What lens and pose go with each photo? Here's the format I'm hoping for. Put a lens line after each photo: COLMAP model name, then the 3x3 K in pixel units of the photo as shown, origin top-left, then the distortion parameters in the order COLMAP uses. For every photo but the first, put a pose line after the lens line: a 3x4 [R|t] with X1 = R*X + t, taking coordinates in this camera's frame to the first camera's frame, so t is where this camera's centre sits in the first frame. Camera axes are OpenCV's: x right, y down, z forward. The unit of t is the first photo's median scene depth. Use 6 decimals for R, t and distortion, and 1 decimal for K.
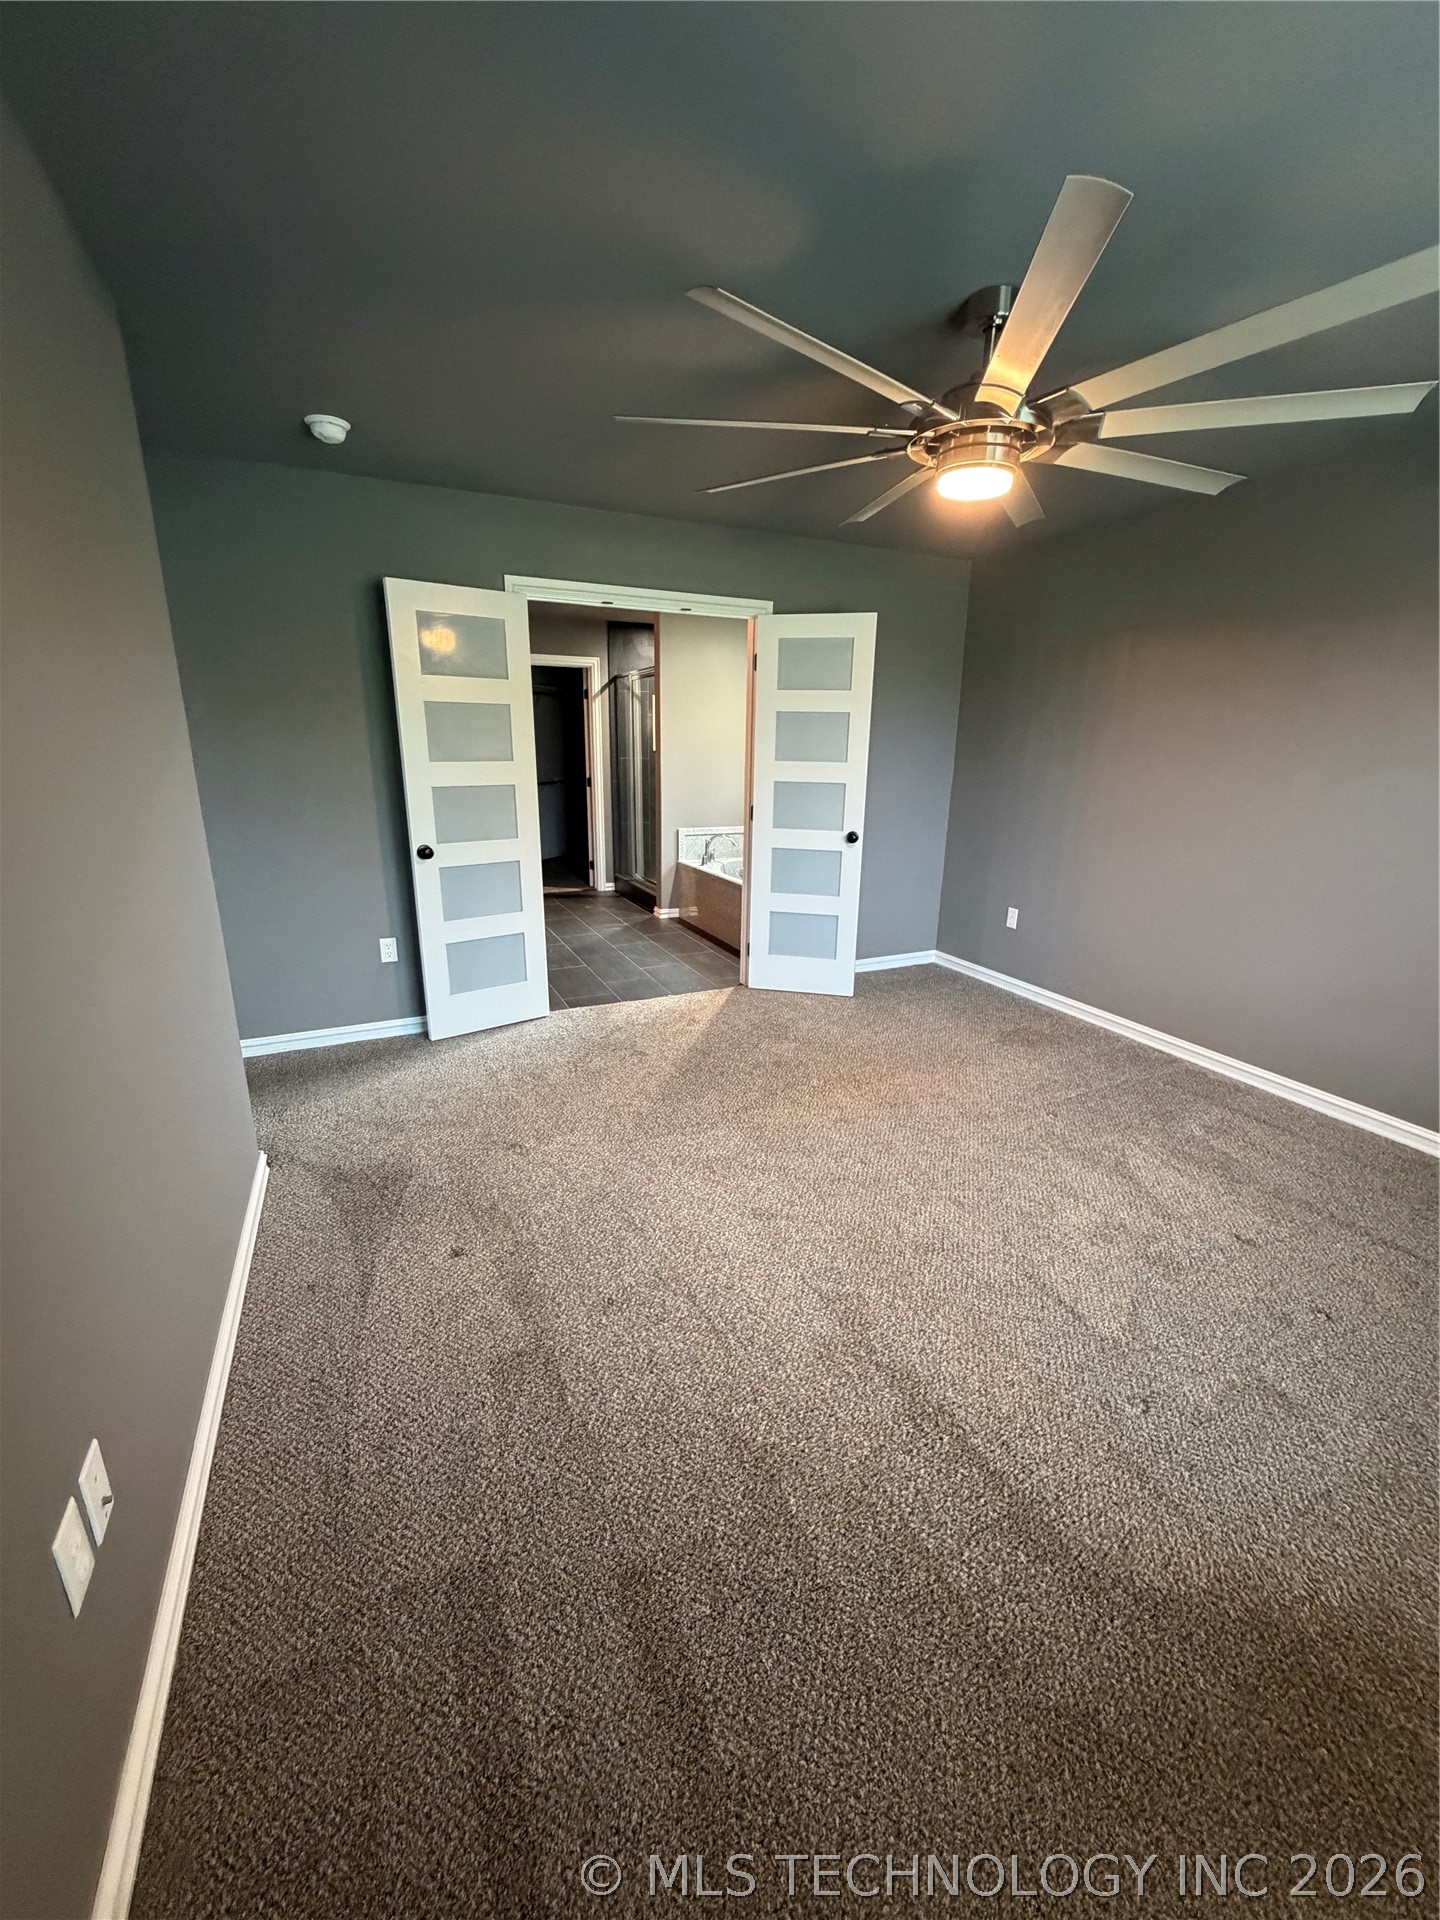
lens RADIAL K [[763.4, 0, 718.6], [0, 763.4, 963.4], [0, 0, 1]] dist [0.002732, -0.000089]
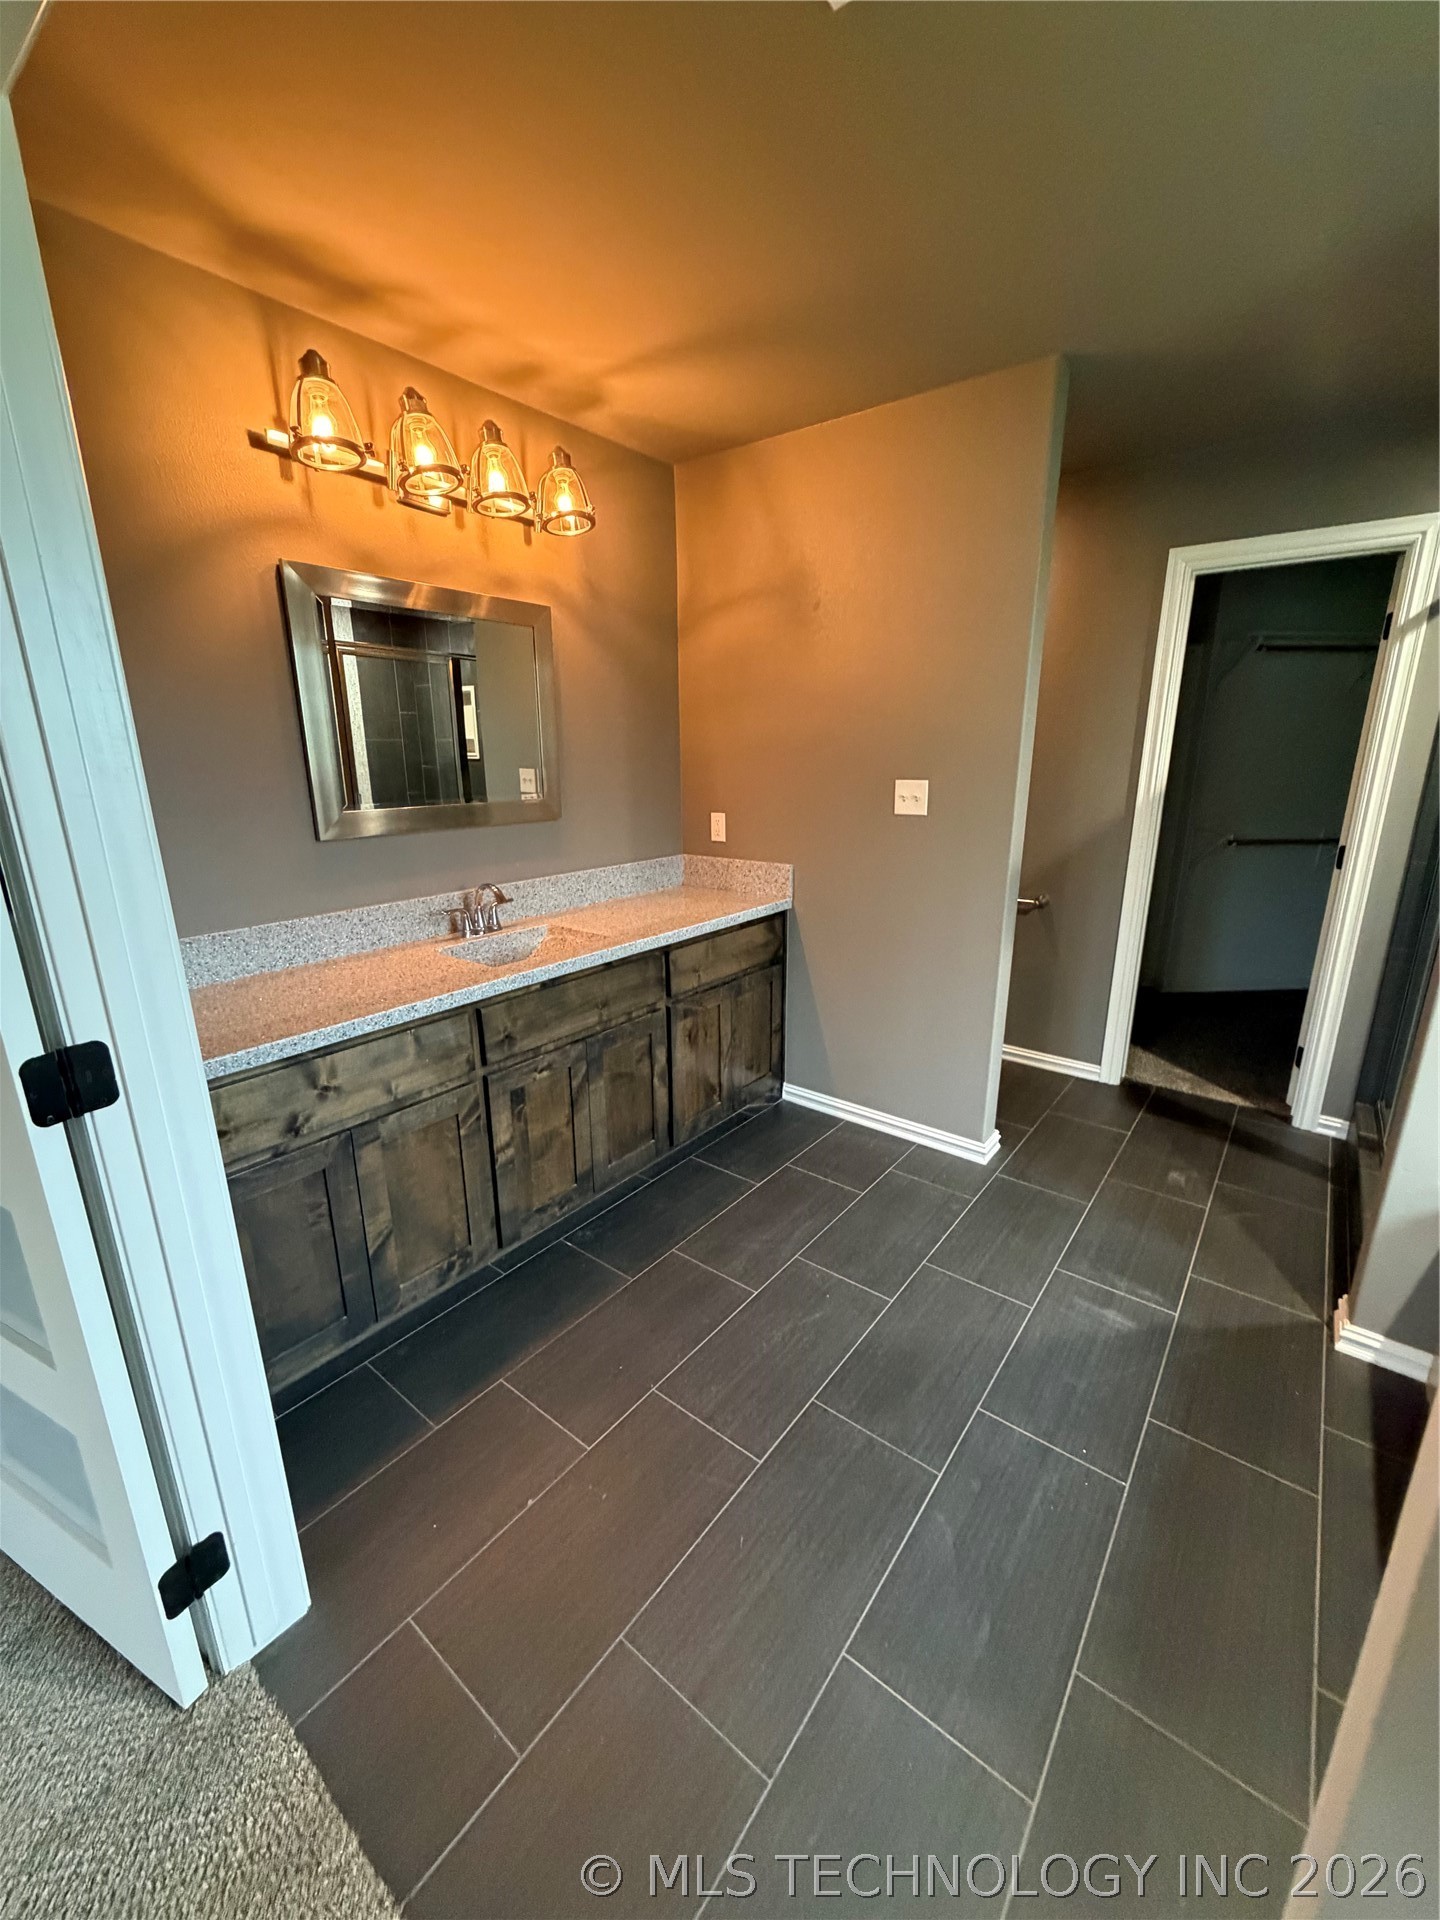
lens RADIAL K [[763.4, 0, 731.1], [0, 763.4, 956.5], [0, 0, 1]] dist [0.002732, -0.000089]
pose [[0.469813, 0.222745, -0.854202, 0.059377], [-0.241912, 0.963086, 0.118085, -0.301648], [0.848973, 0.151164, 0.506355, 1.036579]]
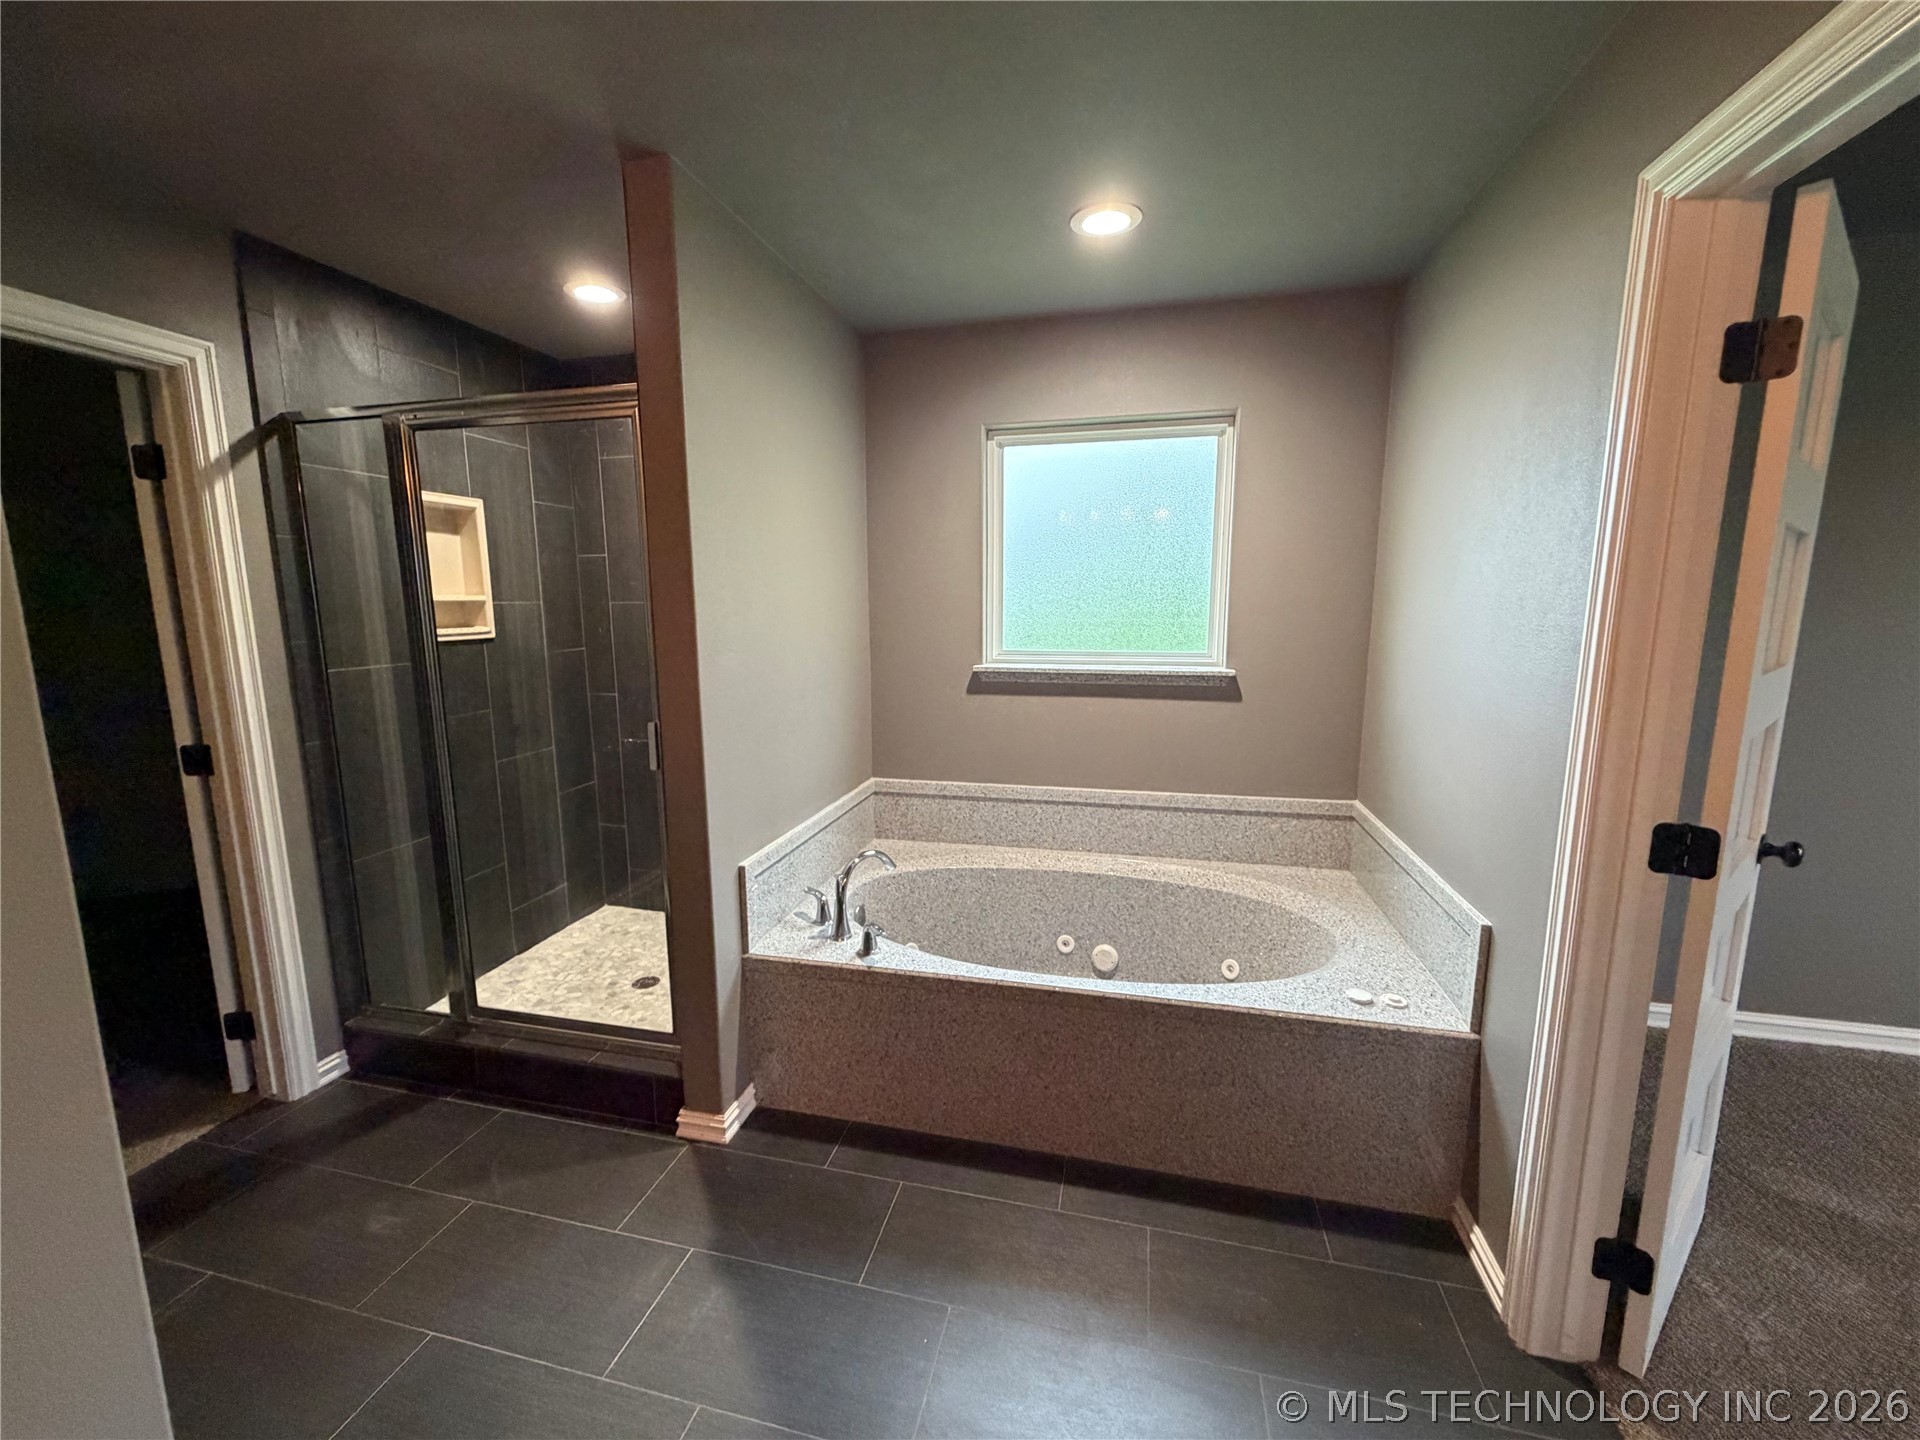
lens RADIAL K [[763.4, 0, 955.5], [0, 763.4, 722.1], [0, 0, 1]] dist [0.002732, -0.000089]
pose [[0.624458, -0.127829, 0.770527, -0.400798], [0.223186, 0.974587, -0.019195, -0.341885], [-0.748492, 0.183958, 0.637118, 1.126121]]
